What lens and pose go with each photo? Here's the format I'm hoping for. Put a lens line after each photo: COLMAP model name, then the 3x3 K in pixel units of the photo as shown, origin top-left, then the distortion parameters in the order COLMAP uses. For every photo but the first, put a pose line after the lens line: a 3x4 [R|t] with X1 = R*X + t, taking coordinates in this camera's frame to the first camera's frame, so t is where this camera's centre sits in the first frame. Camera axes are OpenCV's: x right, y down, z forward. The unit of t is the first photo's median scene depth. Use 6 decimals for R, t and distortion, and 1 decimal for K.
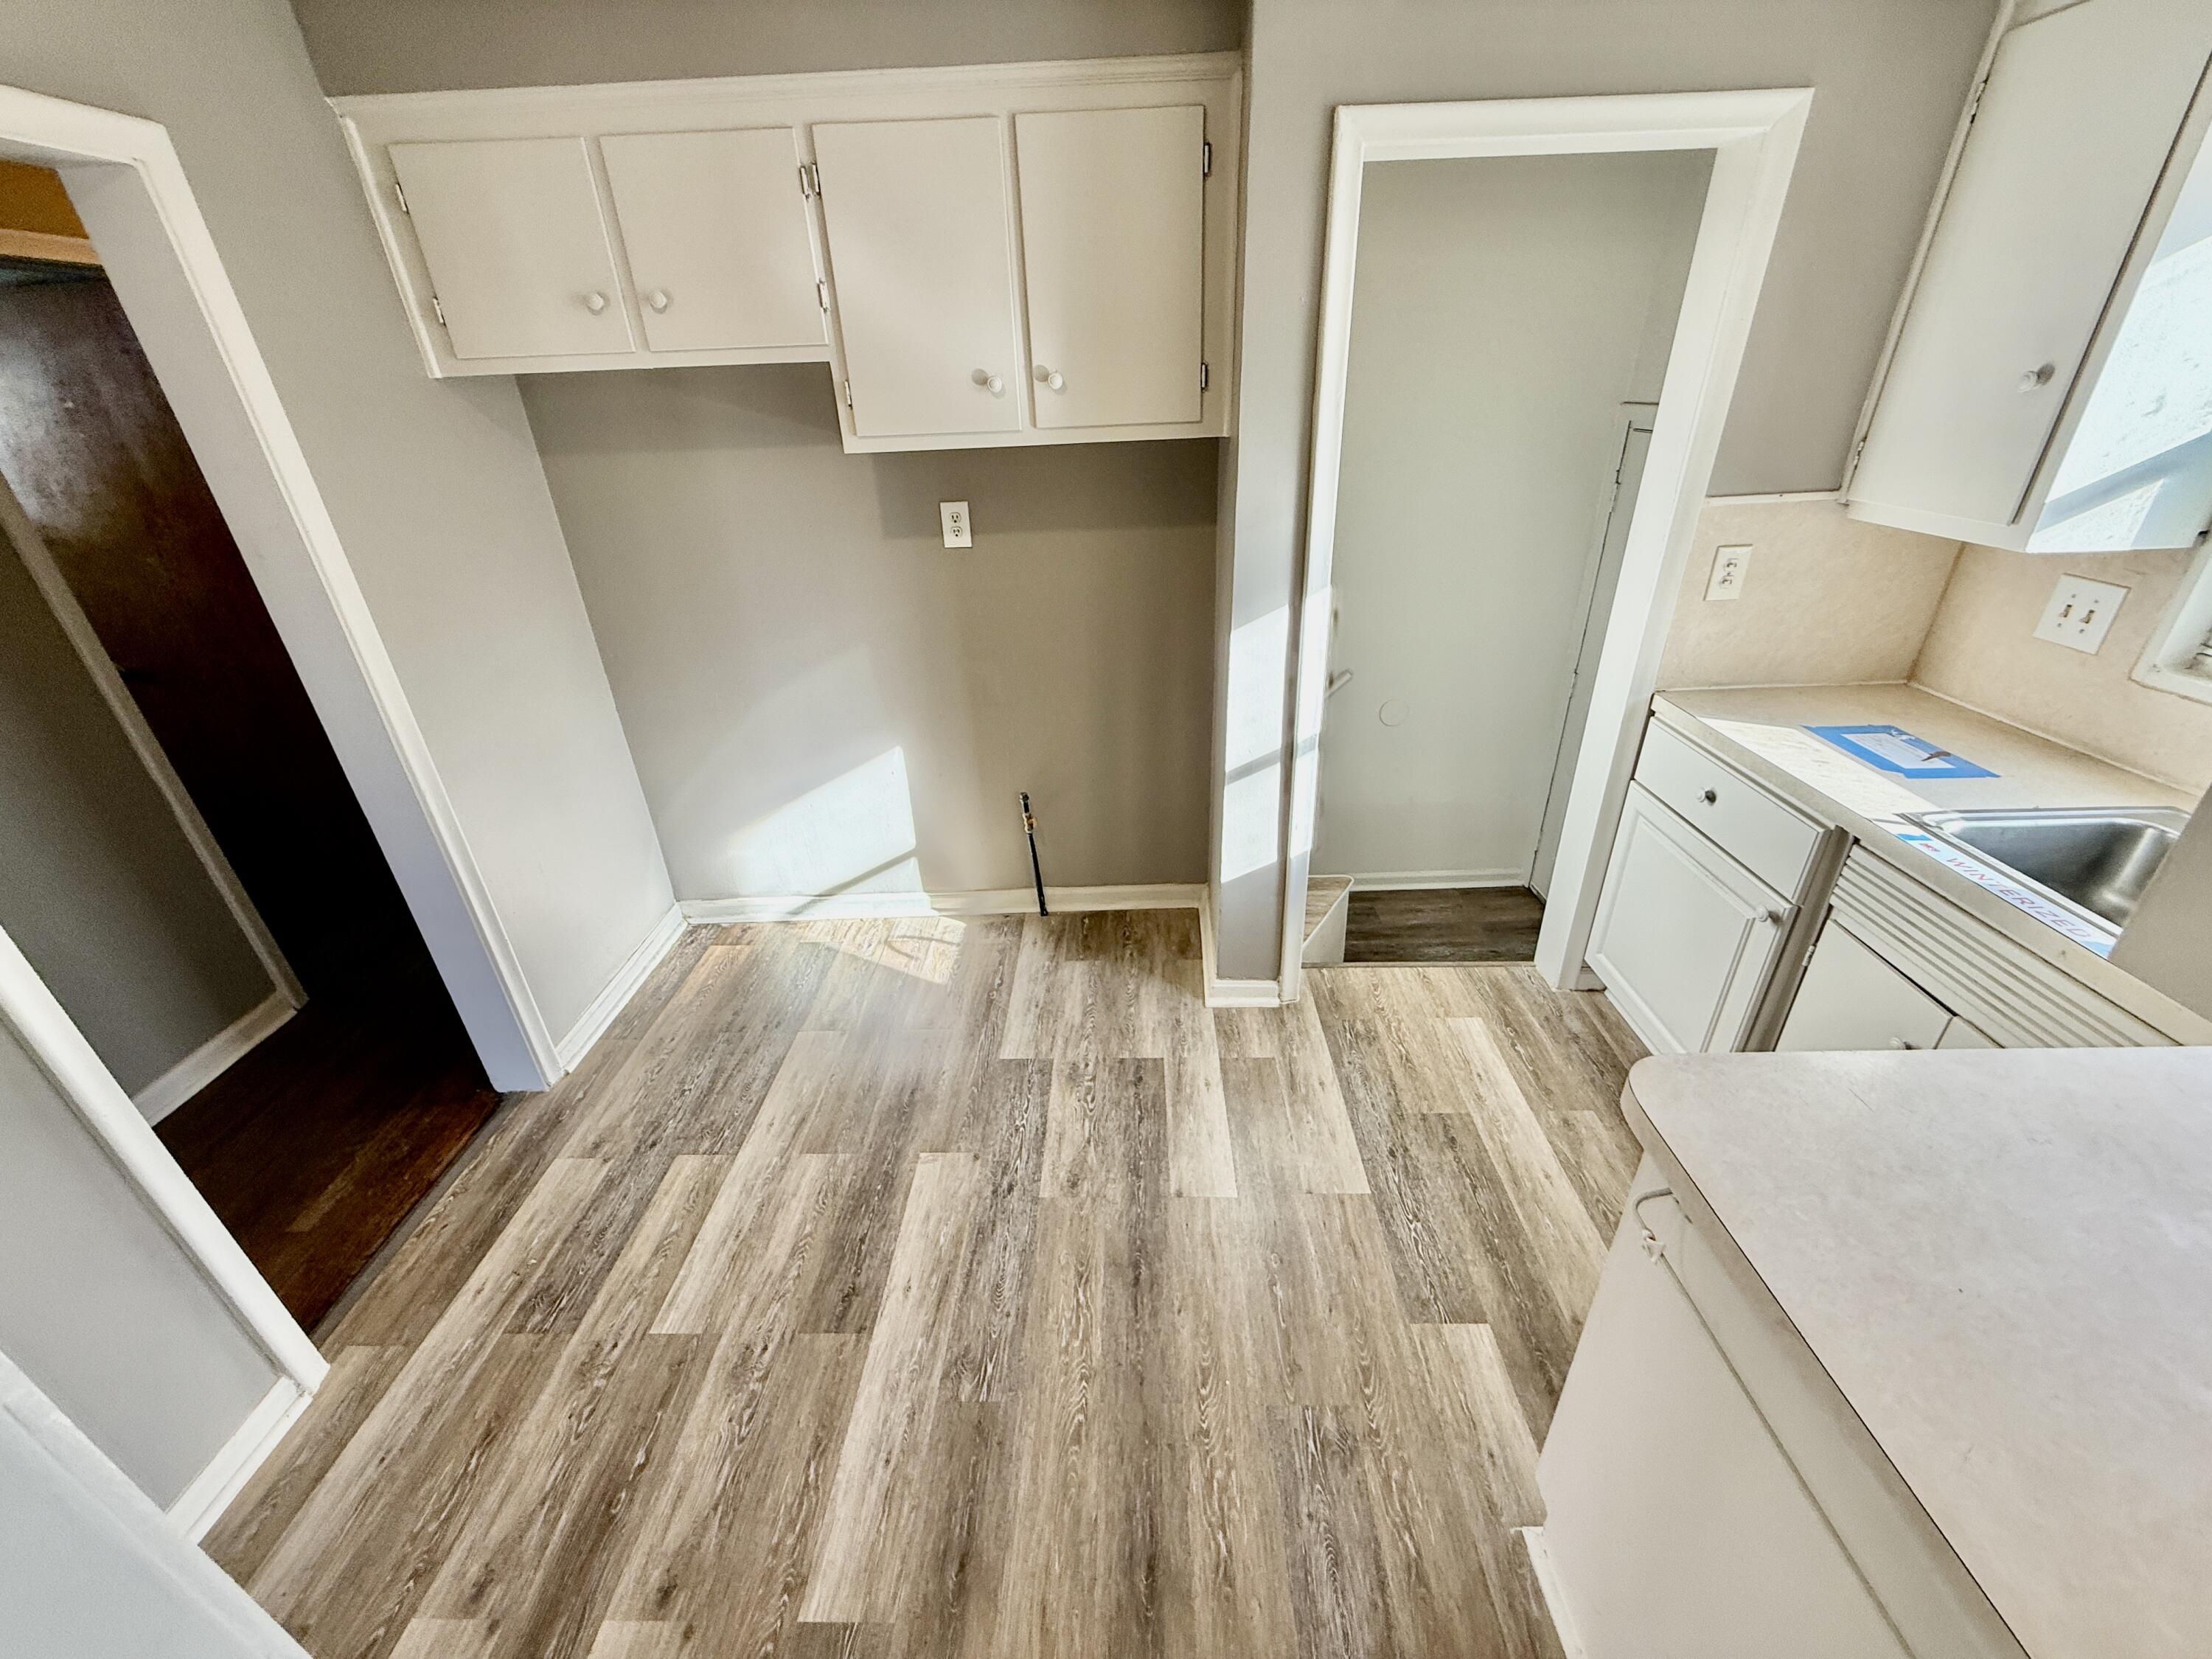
lens RADIAL K [[876.8, 0, 1106.6], [0, 876.8, 828.4], [0, 0, 1]] dist [0.002827, 0.000101]
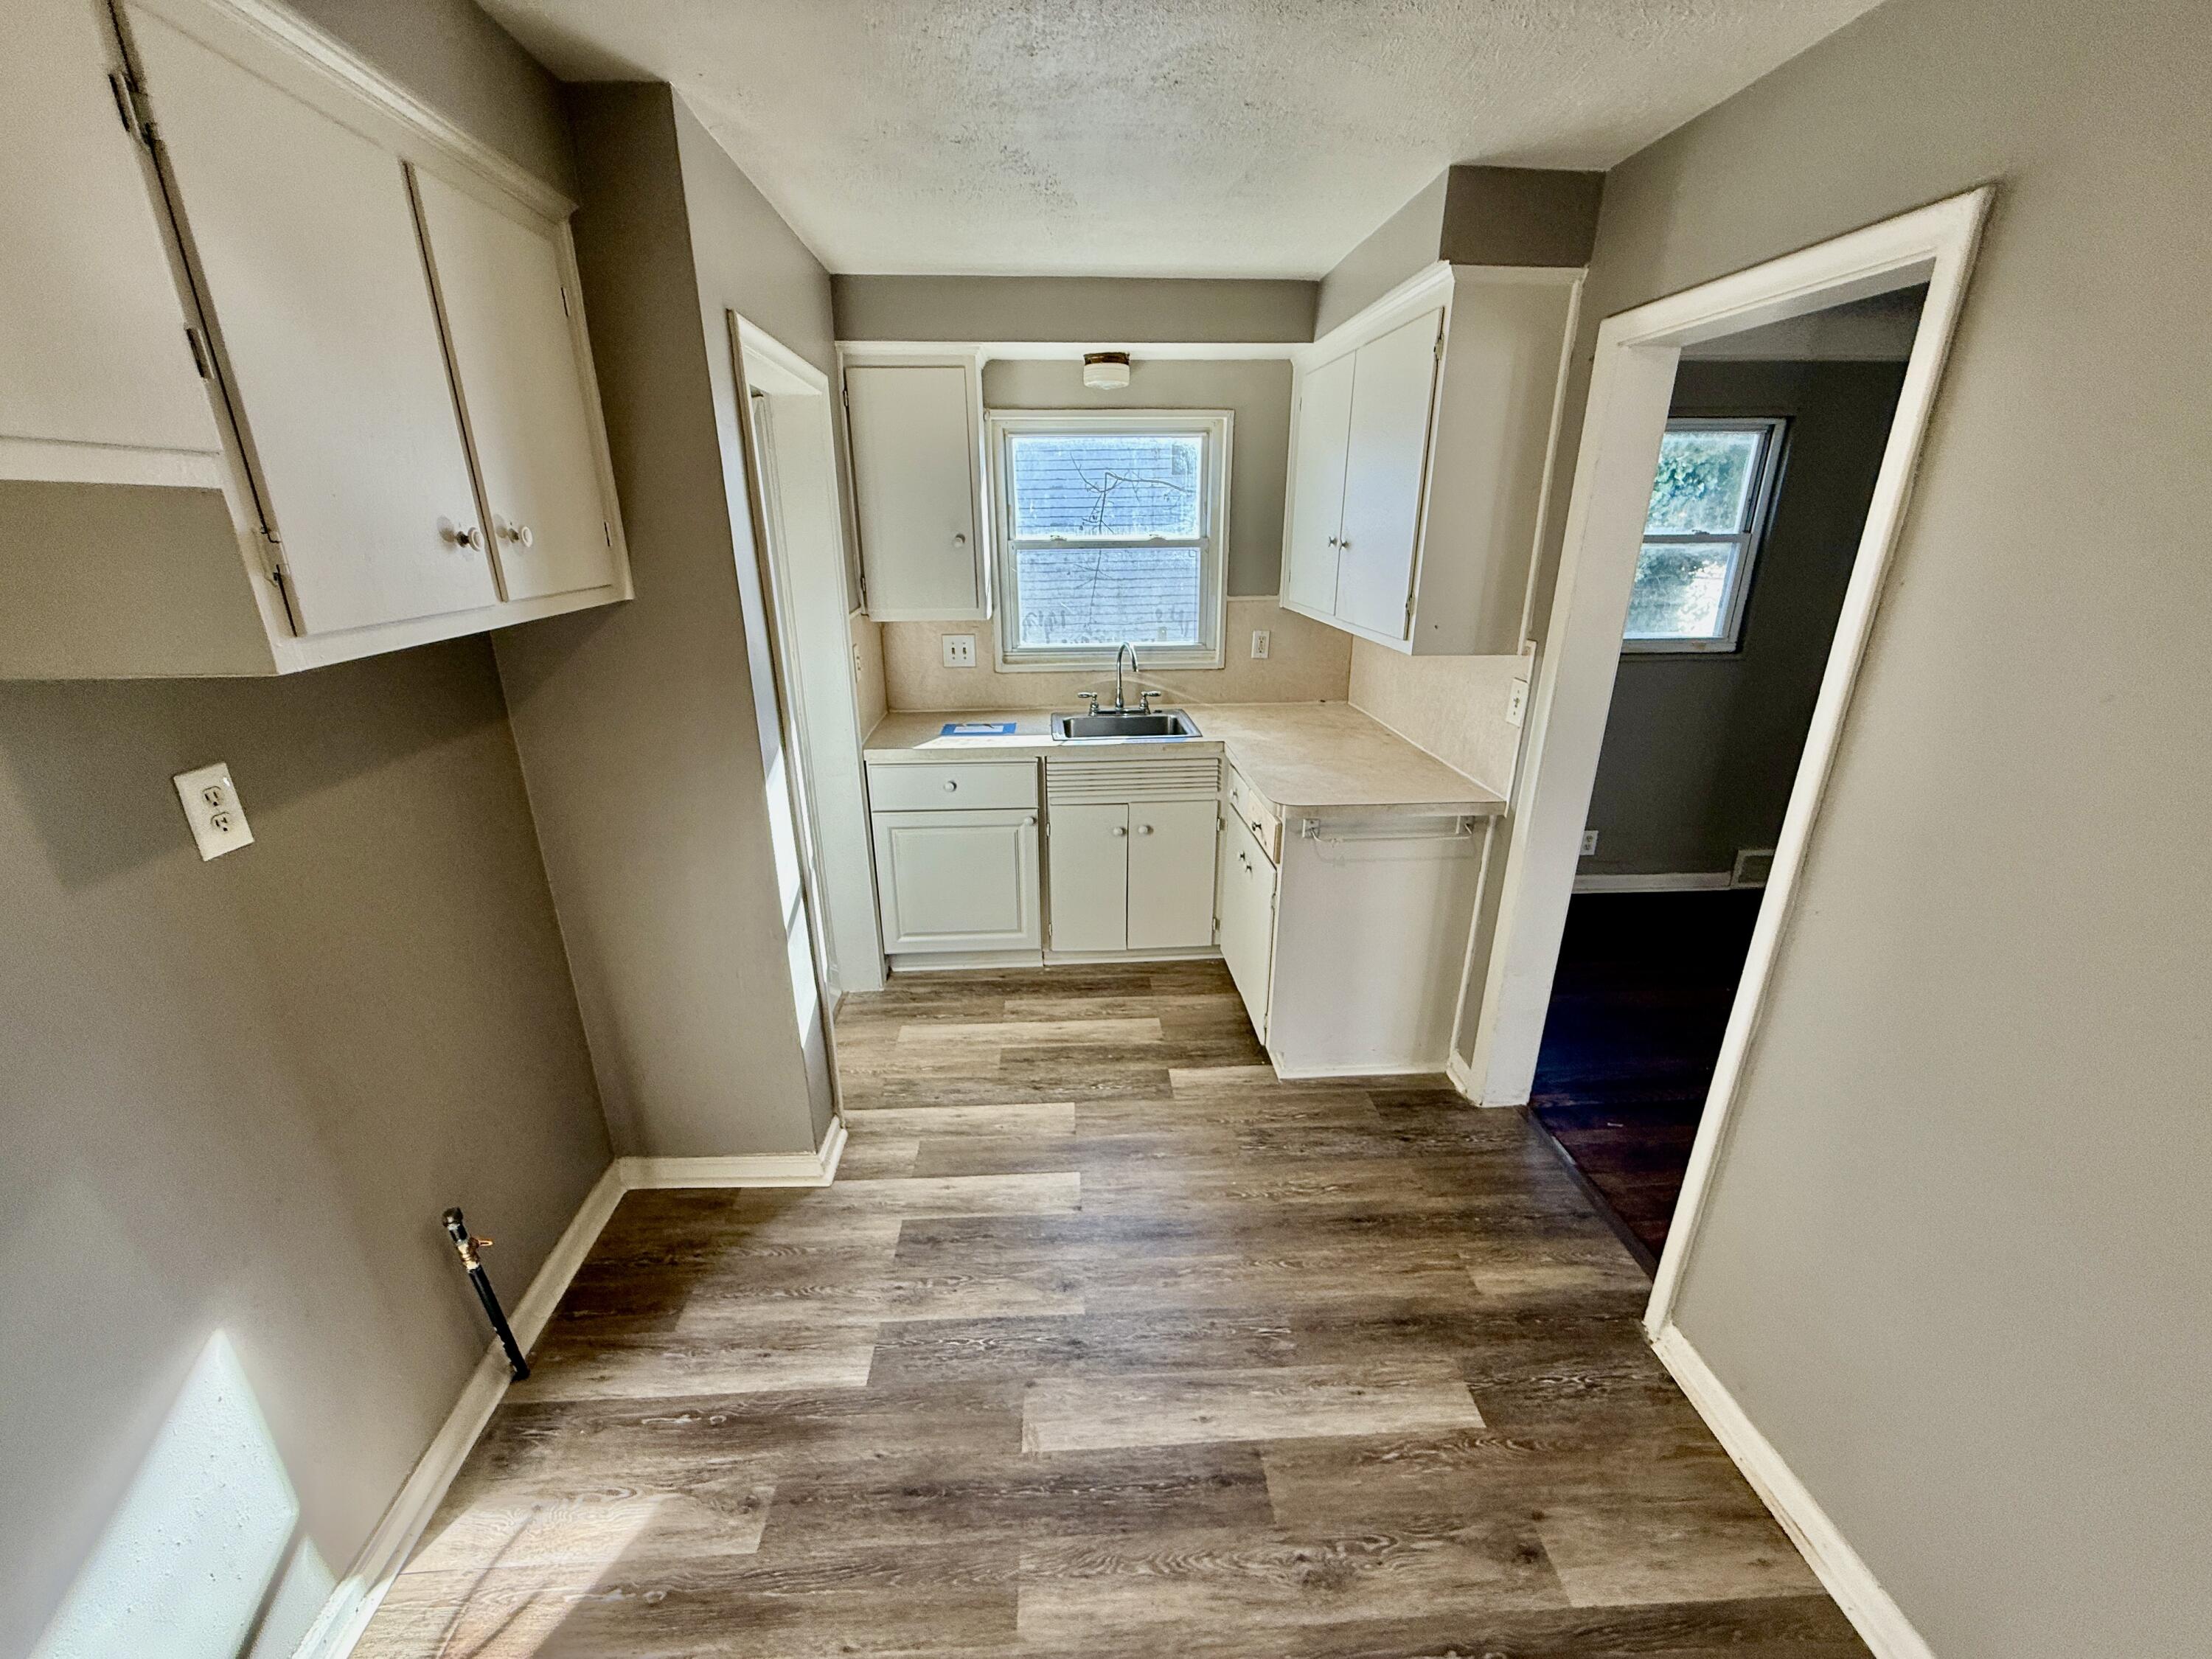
lens RADIAL K [[876.8, 0, 1093.5], [0, 876.8, 829.3], [0, 0, 1]] dist [0.002827, 0.000101]
pose [[-0.066016, -0.300023, 0.951645, -0.942152], [0.470895, 0.831474, 0.294804, -0.347326], [-0.879715, 0.467587, 0.086389, 0.731127]]
